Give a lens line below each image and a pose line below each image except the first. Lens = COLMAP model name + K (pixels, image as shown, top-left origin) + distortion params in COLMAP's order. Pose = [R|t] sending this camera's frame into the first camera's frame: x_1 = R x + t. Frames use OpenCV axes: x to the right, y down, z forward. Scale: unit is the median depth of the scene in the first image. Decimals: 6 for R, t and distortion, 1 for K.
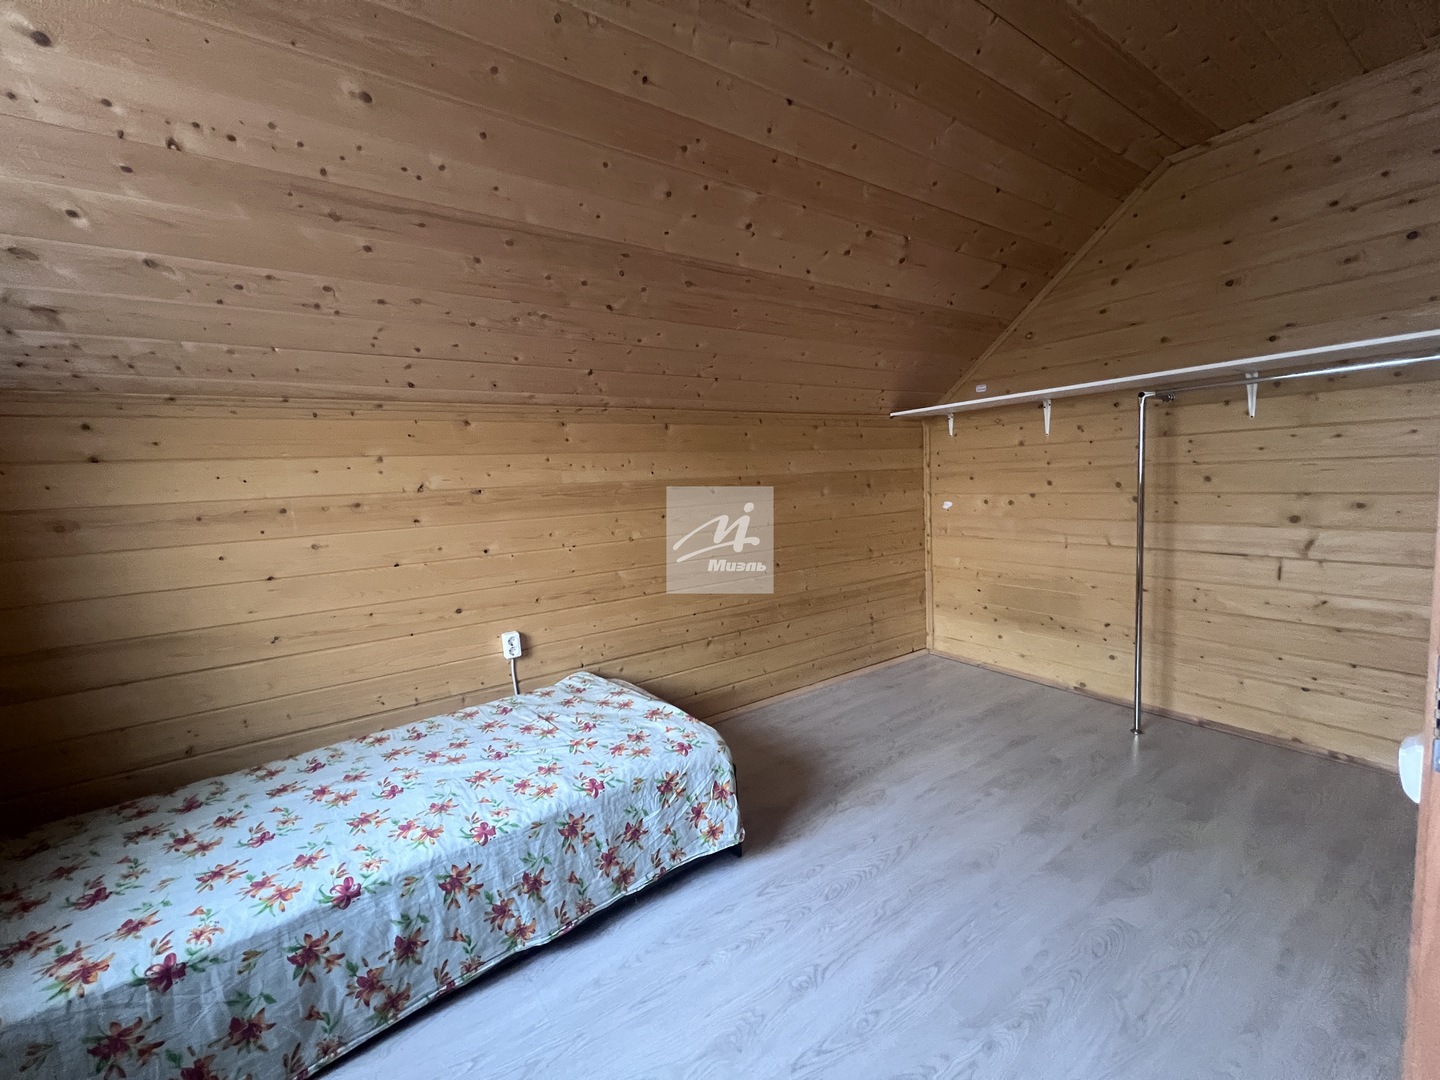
lens RADIAL K [[576.8, 0, 718.9], [0, 576.8, 536.9], [0, 0, 1]] dist [-0.002686, 0.000466]
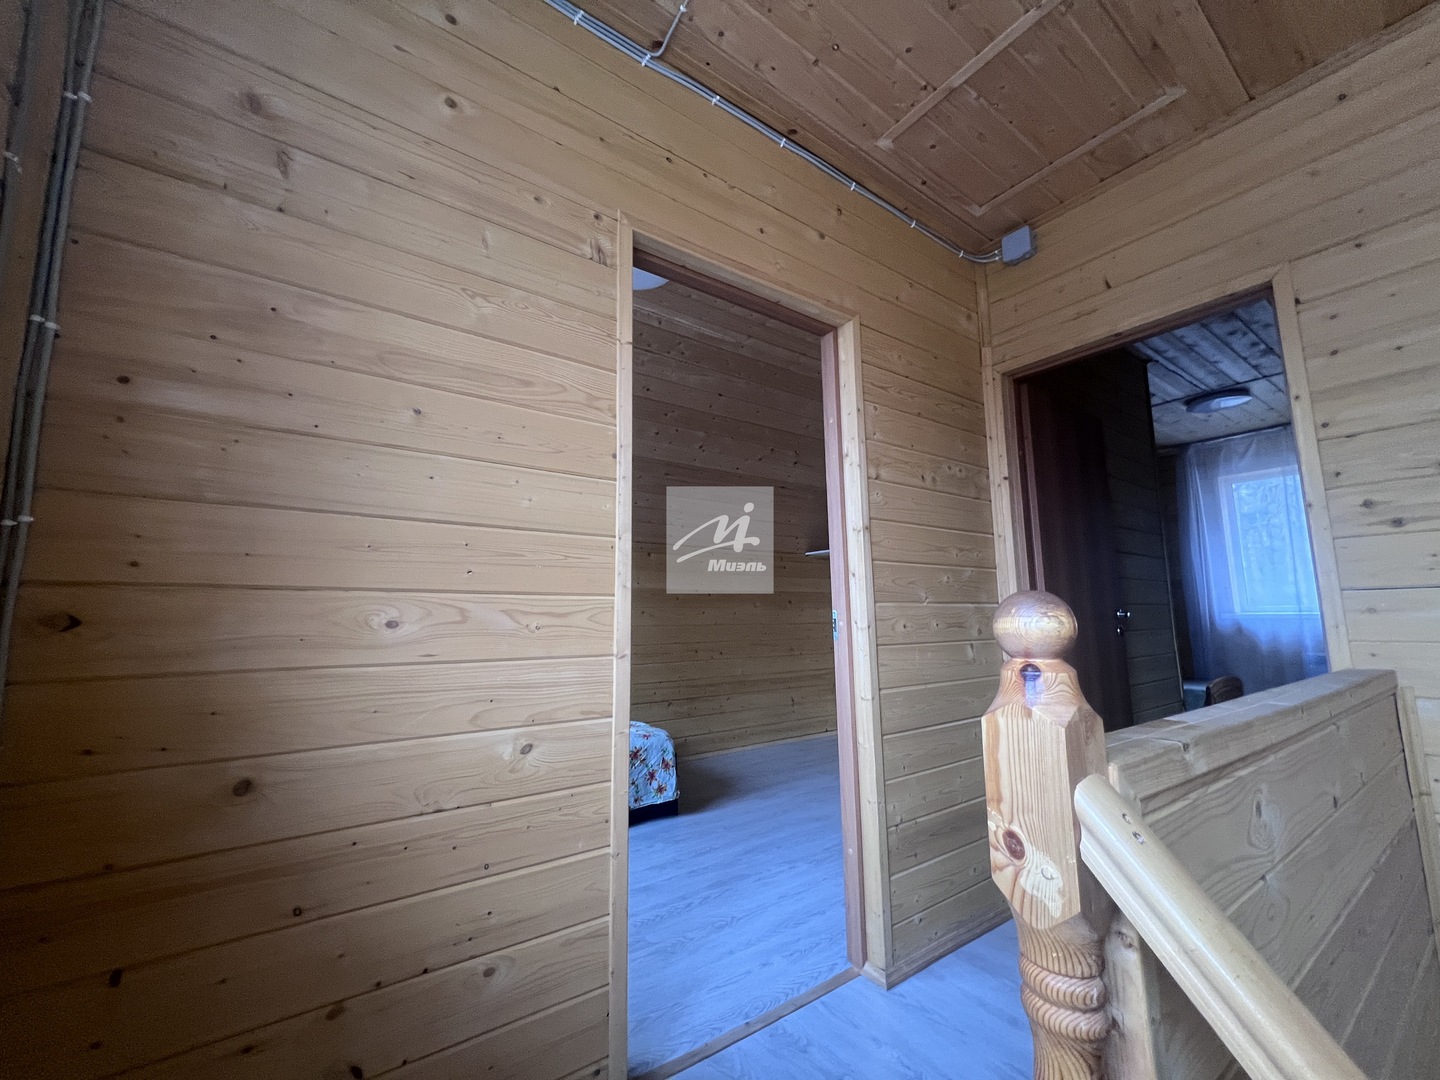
lens RADIAL K [[576.8, 0, 717.6], [0, 576.8, 535.3], [0, 0, 1]] dist [-0.002686, 0.000466]
pose [[0.998920, 0.041905, 0.020090, 0.087513], [-0.036028, 0.971381, -0.234777, 0.170840], [-0.029353, 0.233800, 0.971842, -0.773428]]
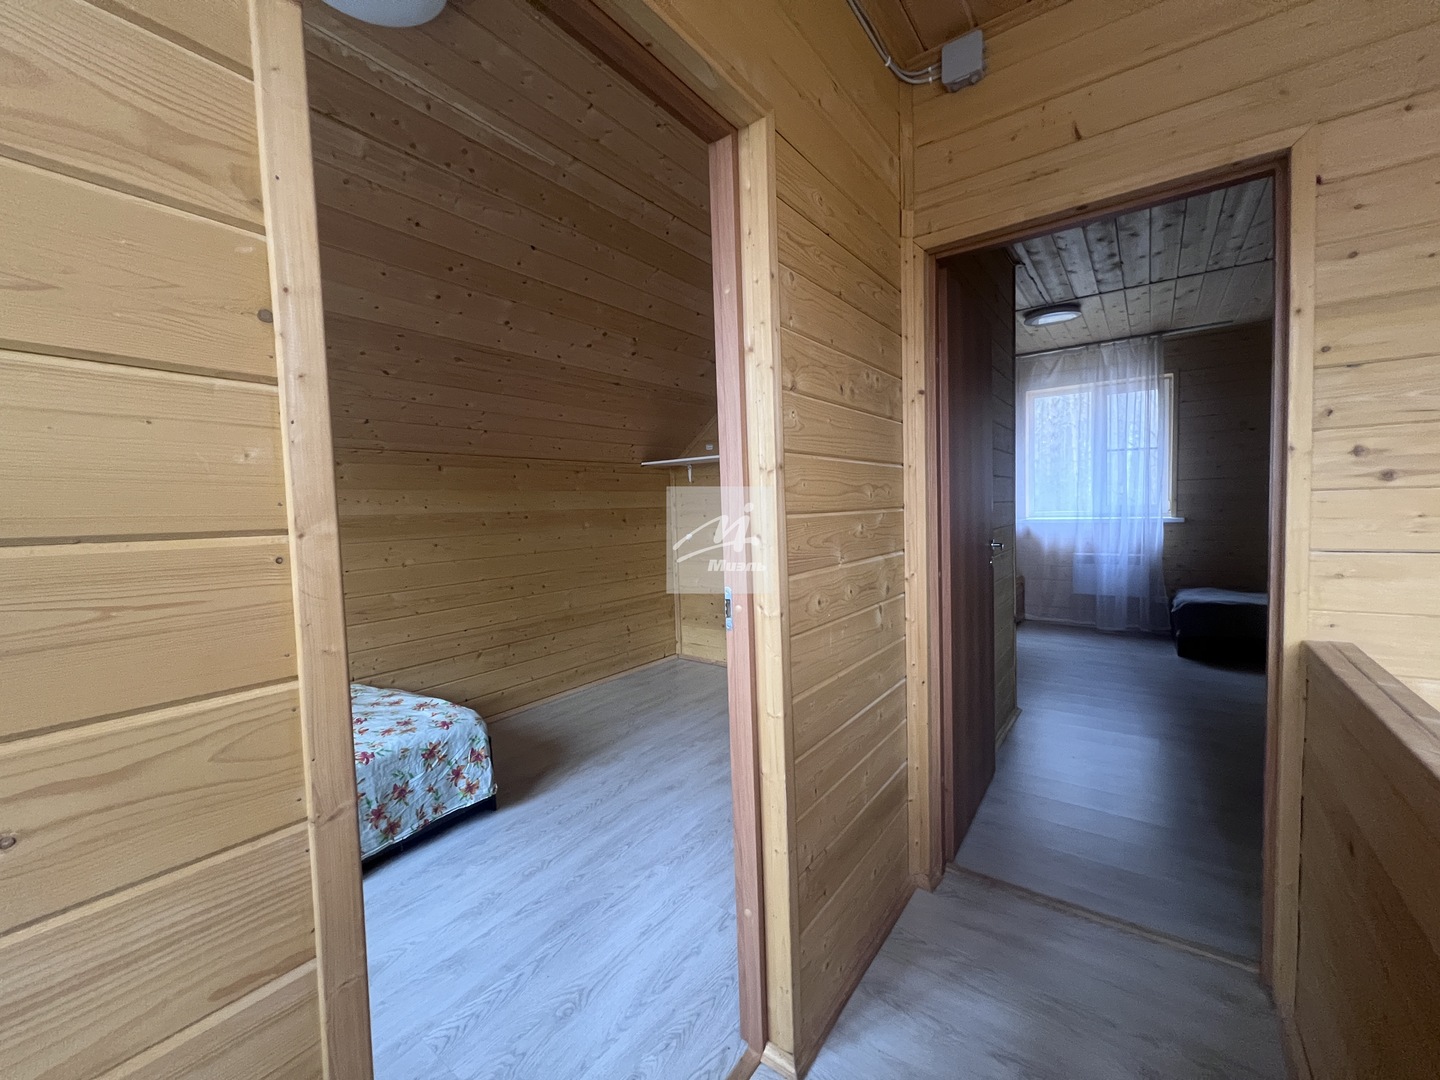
lens RADIAL K [[576.8, 0, 717.0], [0, 576.8, 536.5], [0, 0, 1]] dist [-0.002686, 0.000466]
pose [[0.944059, 0.003028, 0.329762, 0.079819], [0.016190, 0.998326, -0.055517, 0.029375], [-0.329378, 0.057750, 0.942430, -0.404500]]
